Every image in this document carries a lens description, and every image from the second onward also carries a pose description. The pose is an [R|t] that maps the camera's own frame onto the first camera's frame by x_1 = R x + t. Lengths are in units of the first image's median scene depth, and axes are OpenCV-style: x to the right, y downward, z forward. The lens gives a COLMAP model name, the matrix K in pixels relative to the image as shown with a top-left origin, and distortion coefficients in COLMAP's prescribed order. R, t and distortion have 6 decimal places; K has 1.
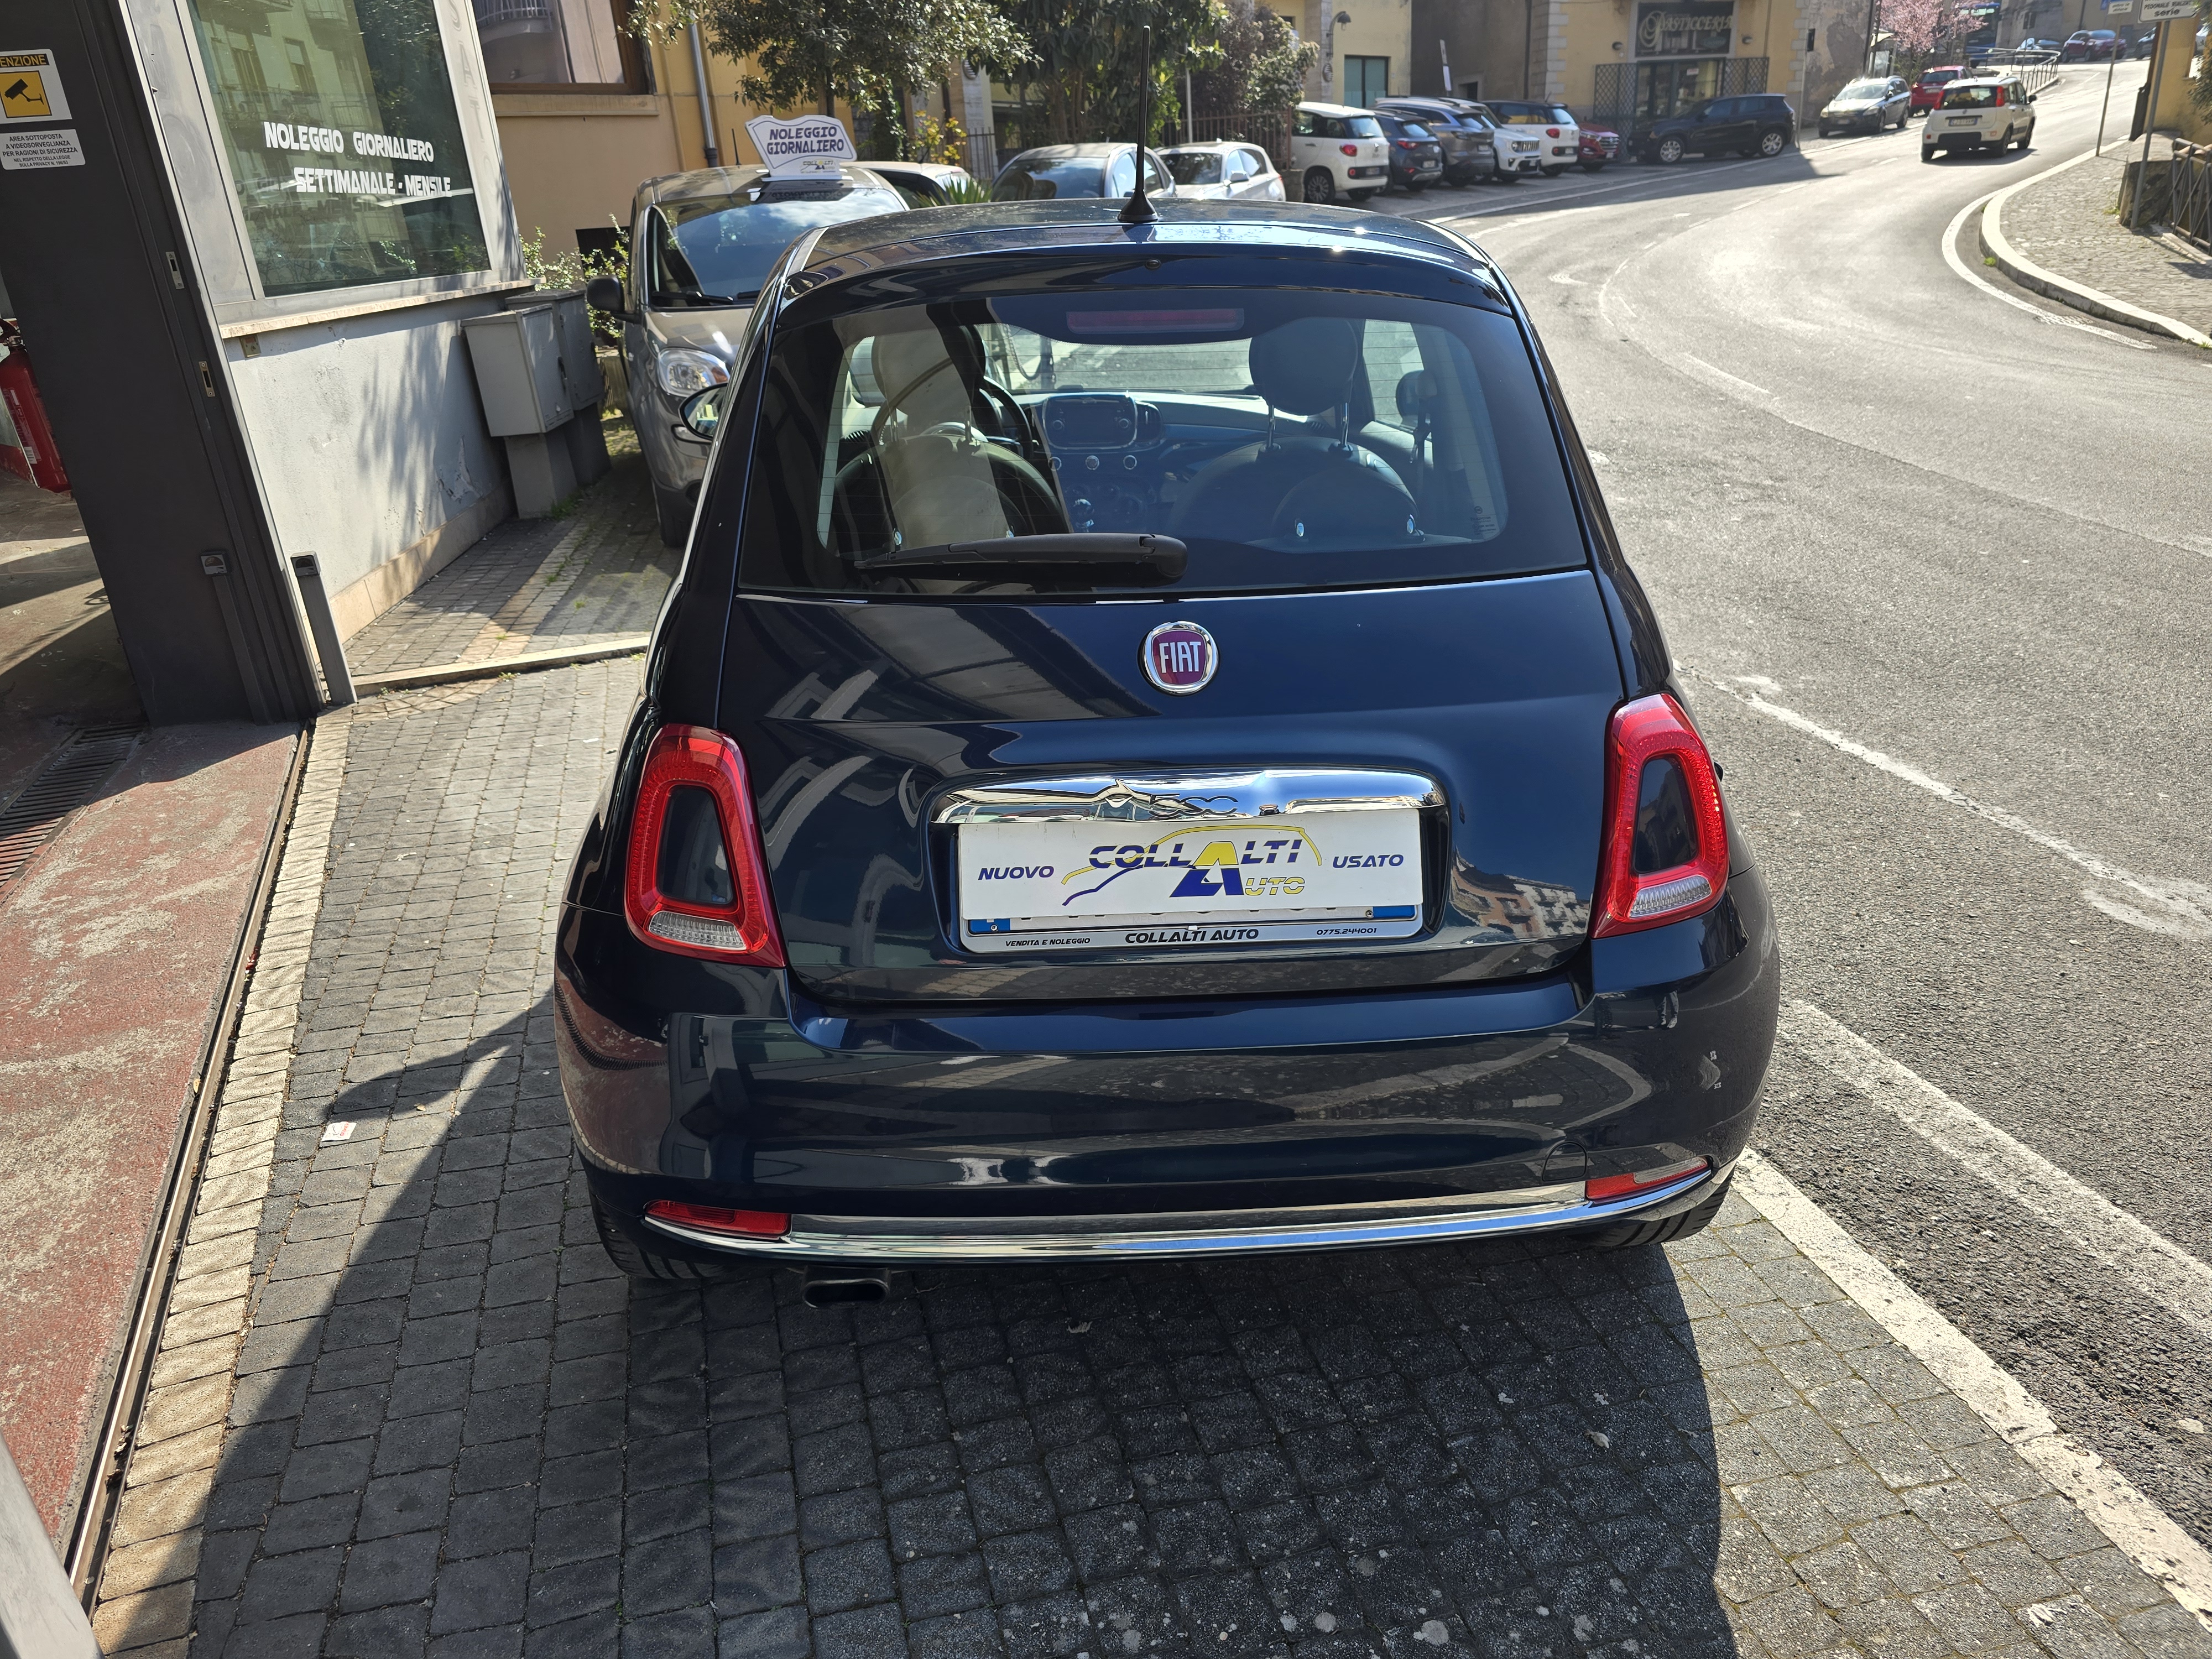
lens RADIAL K [[1450.9, 0, 1093.2], [0, 1450.9, 824.1], [0, 0, 1]] dist [0.046295, -0.038209]
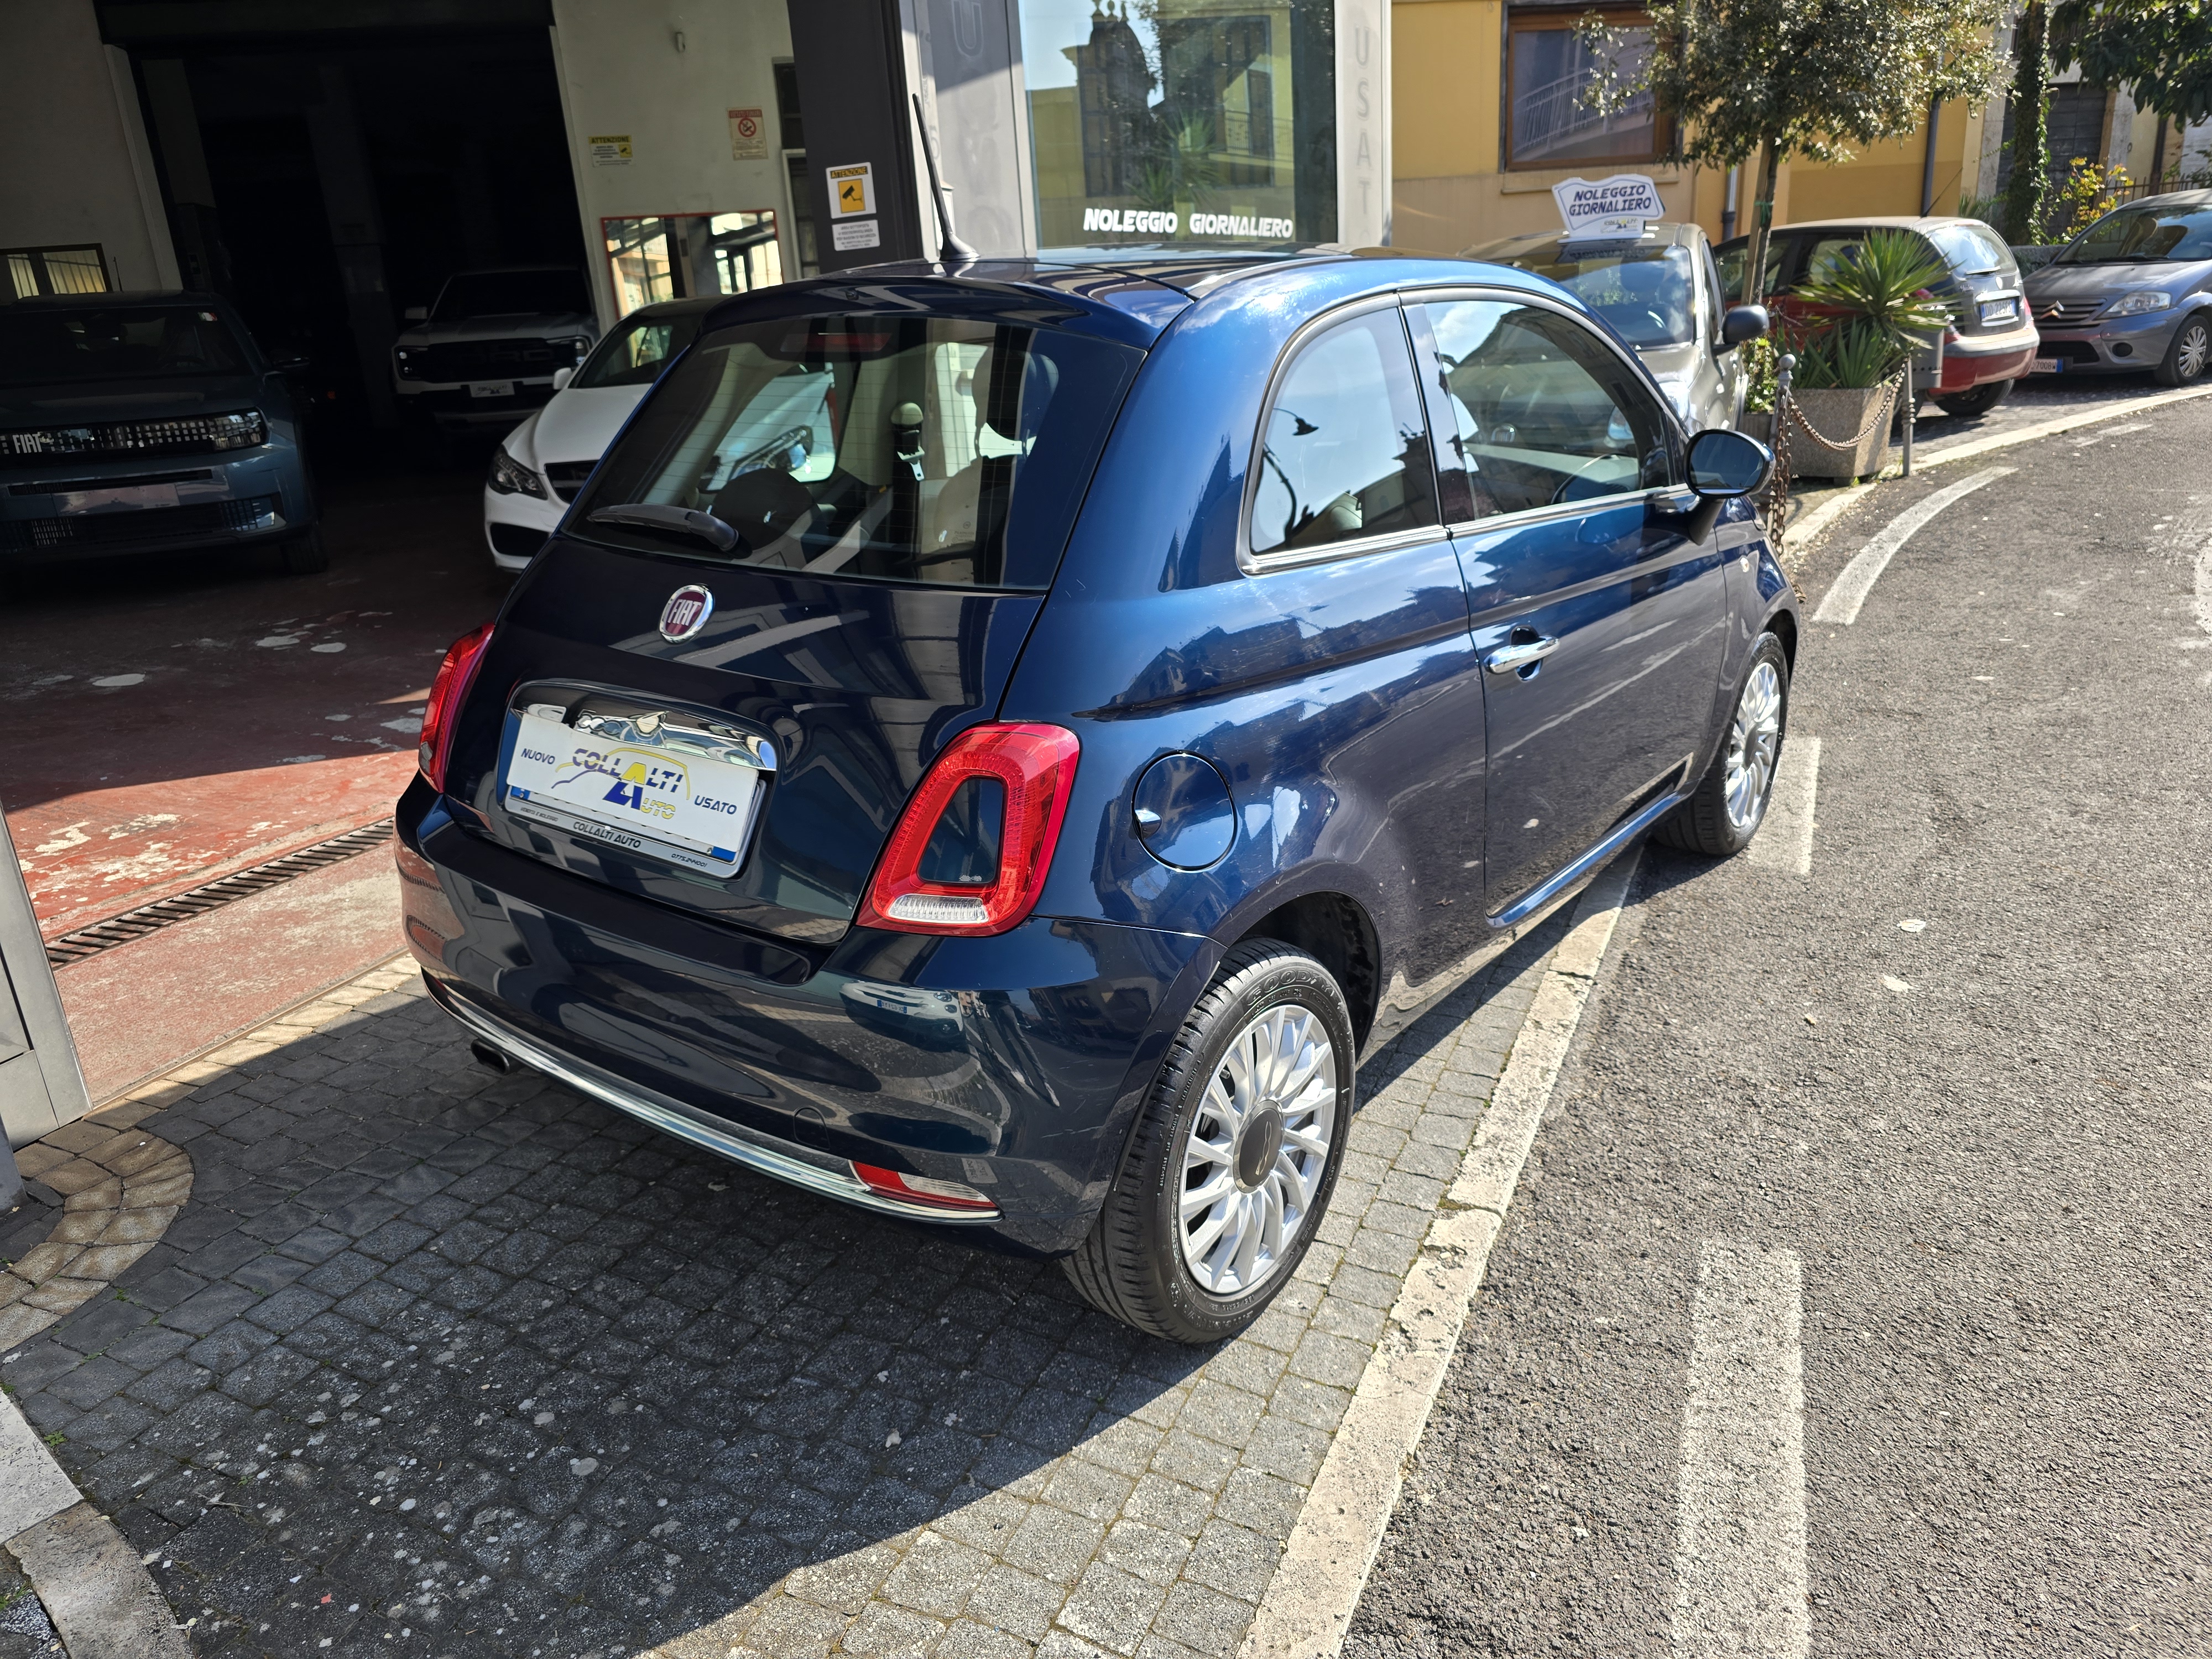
lens RADIAL K [[1439.2, 0, 1106.0], [0, 1439.2, 829.5], [0, 0, 1]] dist [0.044553, -0.036375]
pose [[0.771735, 0.214649, -0.598624, 1.084582], [-0.235682, 0.970821, 0.044270, -0.076764], [0.590660, 0.106920, 0.799806, 0.269165]]
